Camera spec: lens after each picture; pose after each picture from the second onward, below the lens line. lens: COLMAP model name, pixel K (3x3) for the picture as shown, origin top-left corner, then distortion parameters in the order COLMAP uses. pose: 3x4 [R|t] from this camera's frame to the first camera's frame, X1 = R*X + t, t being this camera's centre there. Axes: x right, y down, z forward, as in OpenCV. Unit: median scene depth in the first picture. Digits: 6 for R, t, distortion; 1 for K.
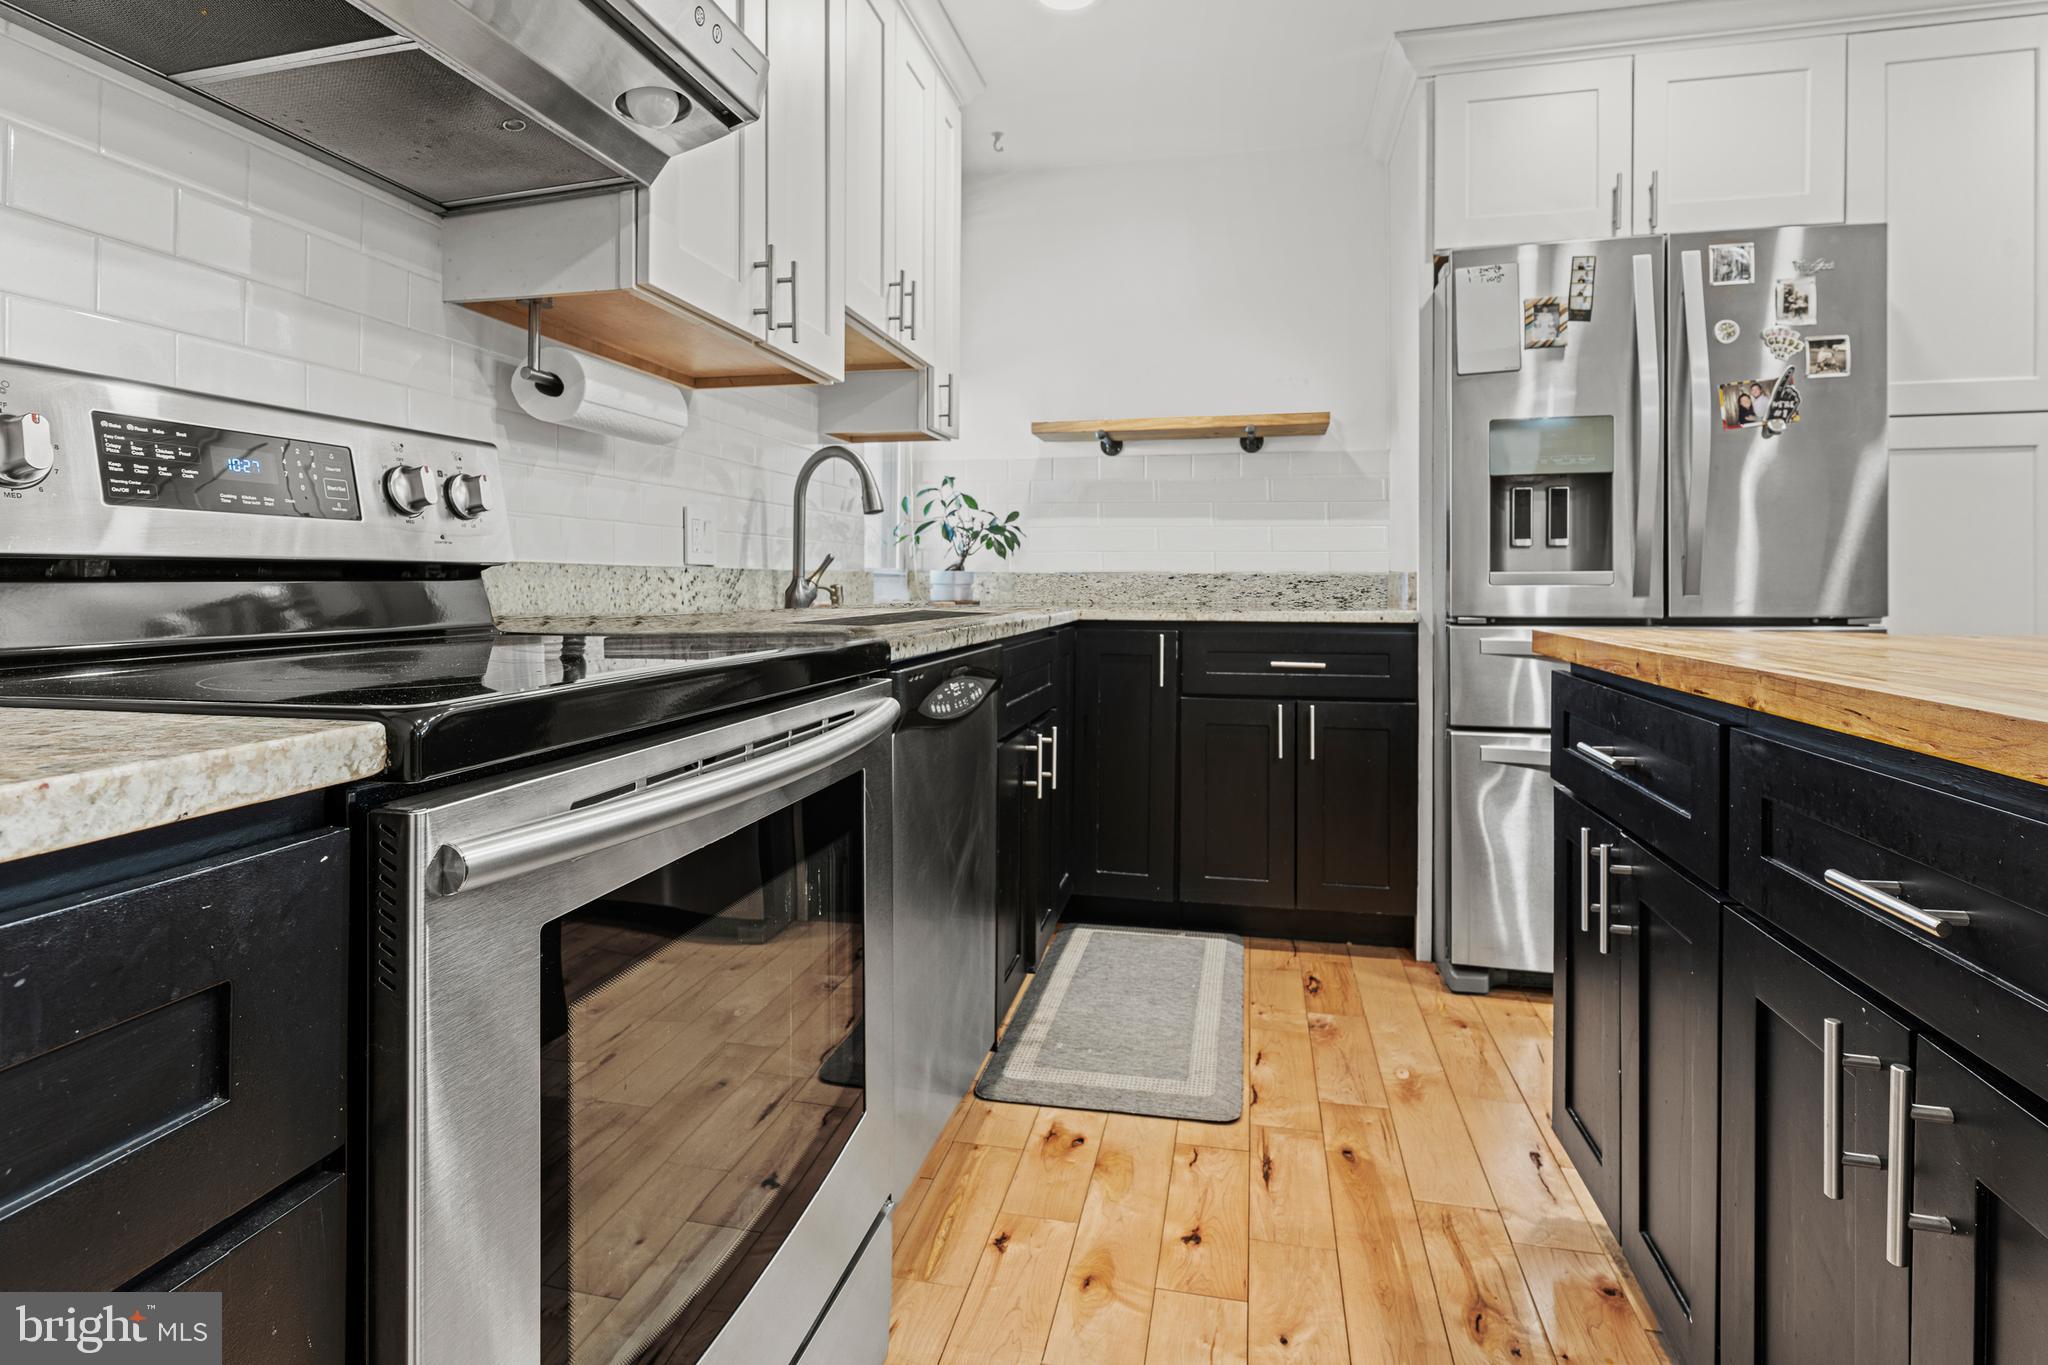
lens RADIAL K [[1027.3, 0, 1026.9], [0, 1027.3, 577.9], [0, 0, 1]] dist [0.001083, 0.001071]
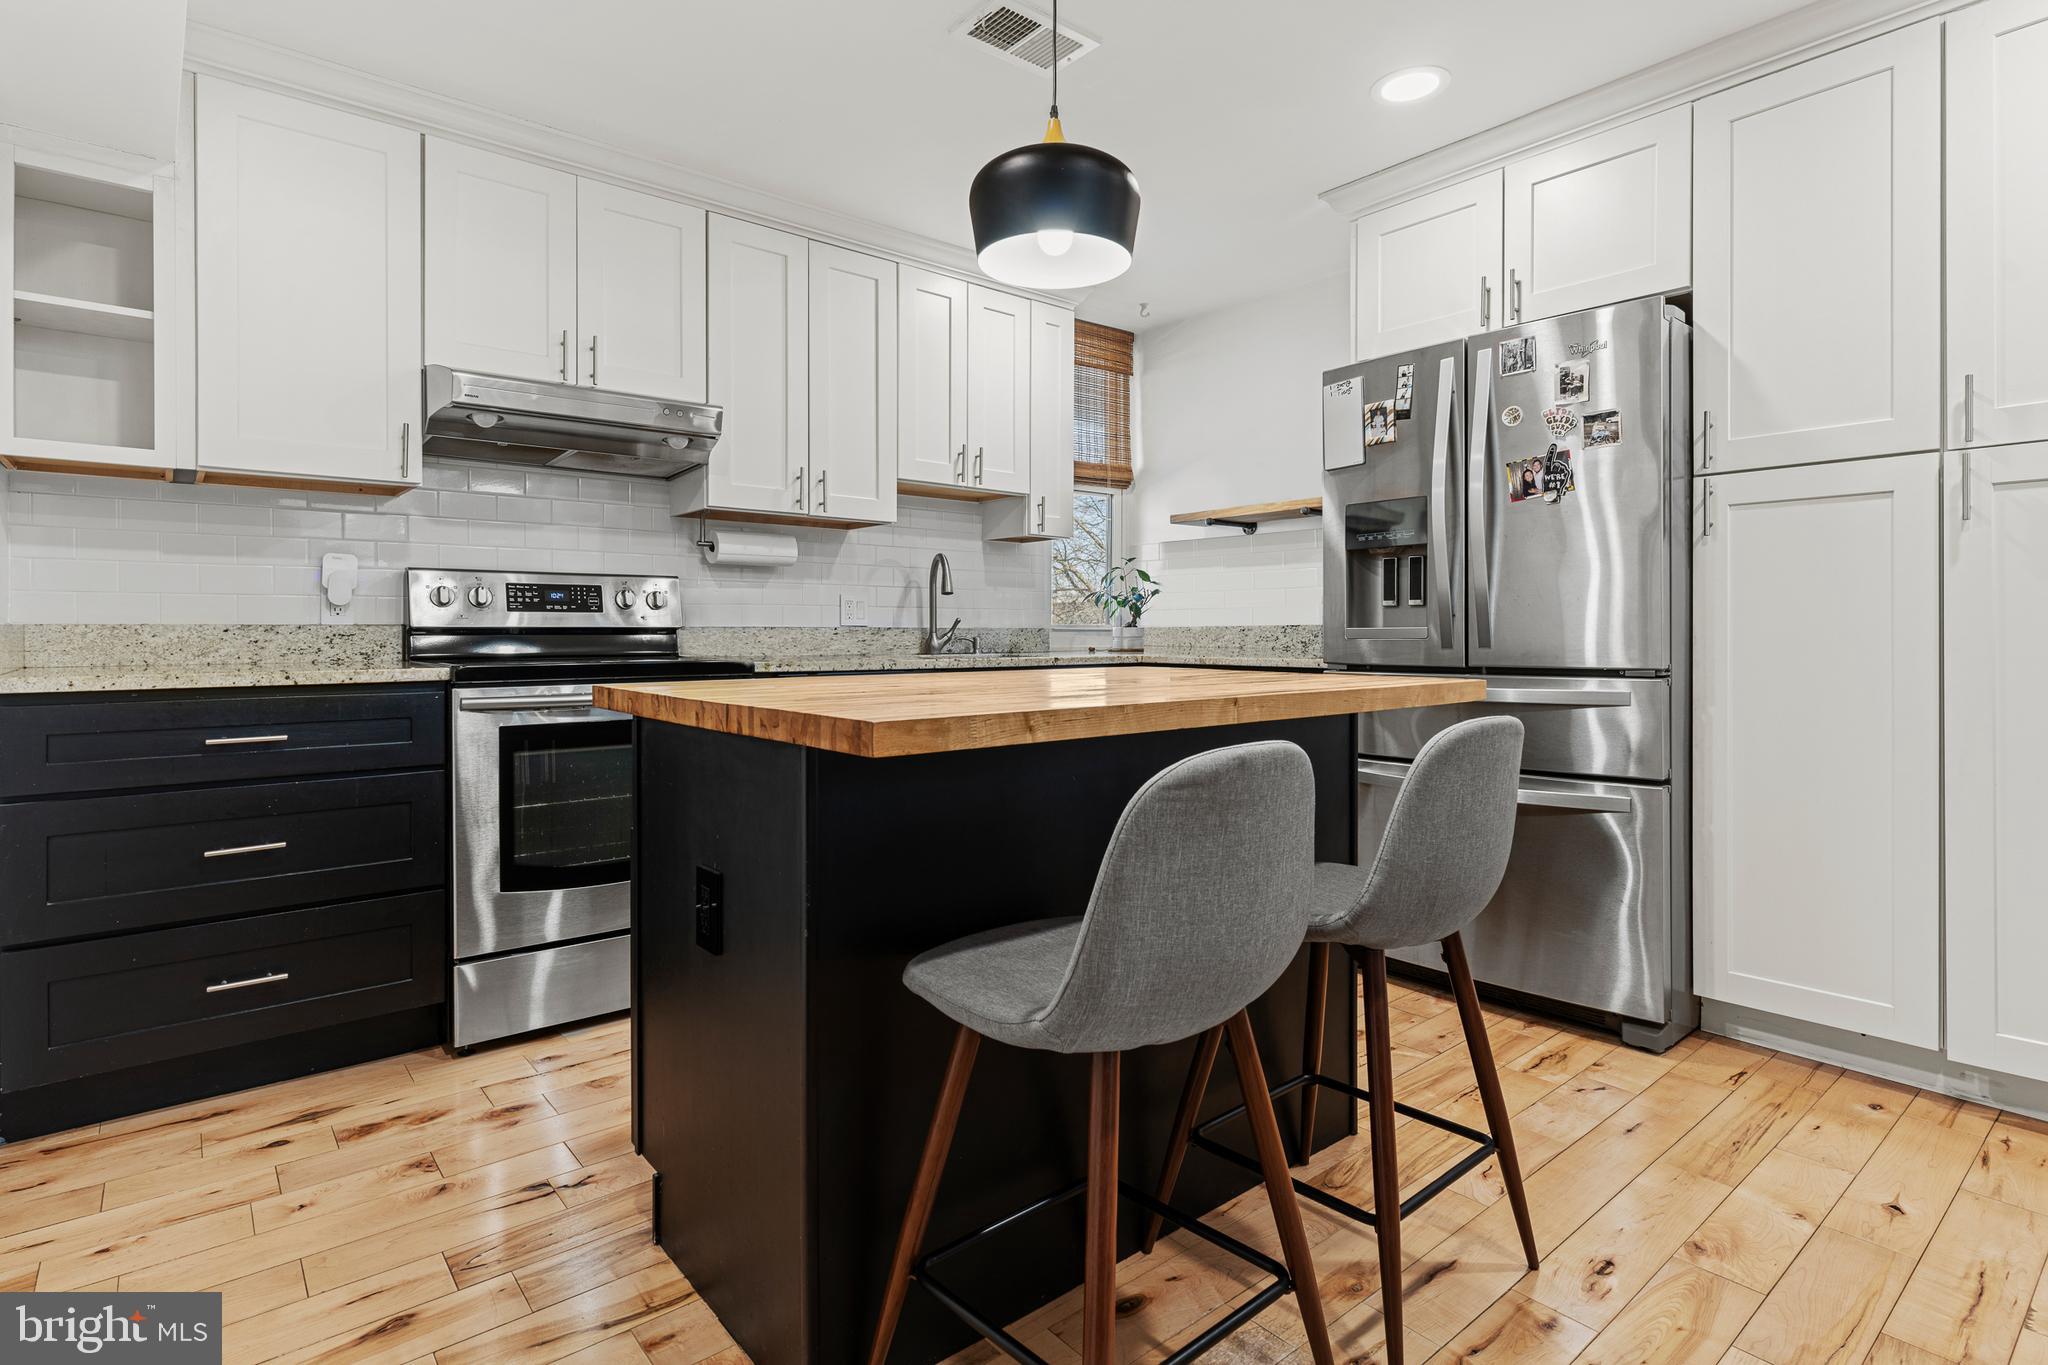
lens RADIAL K [[1027.3, 0, 1042.0], [0, 1027.3, 640.2], [0, 0, 1]] dist [0.001083, 0.001071]
pose [[0.795502, 0.003866, -0.605938, 0.965529], [0.001952, 0.999958, 0.008944, -0.002382], [0.605948, -0.008298, 0.795461, -0.226198]]
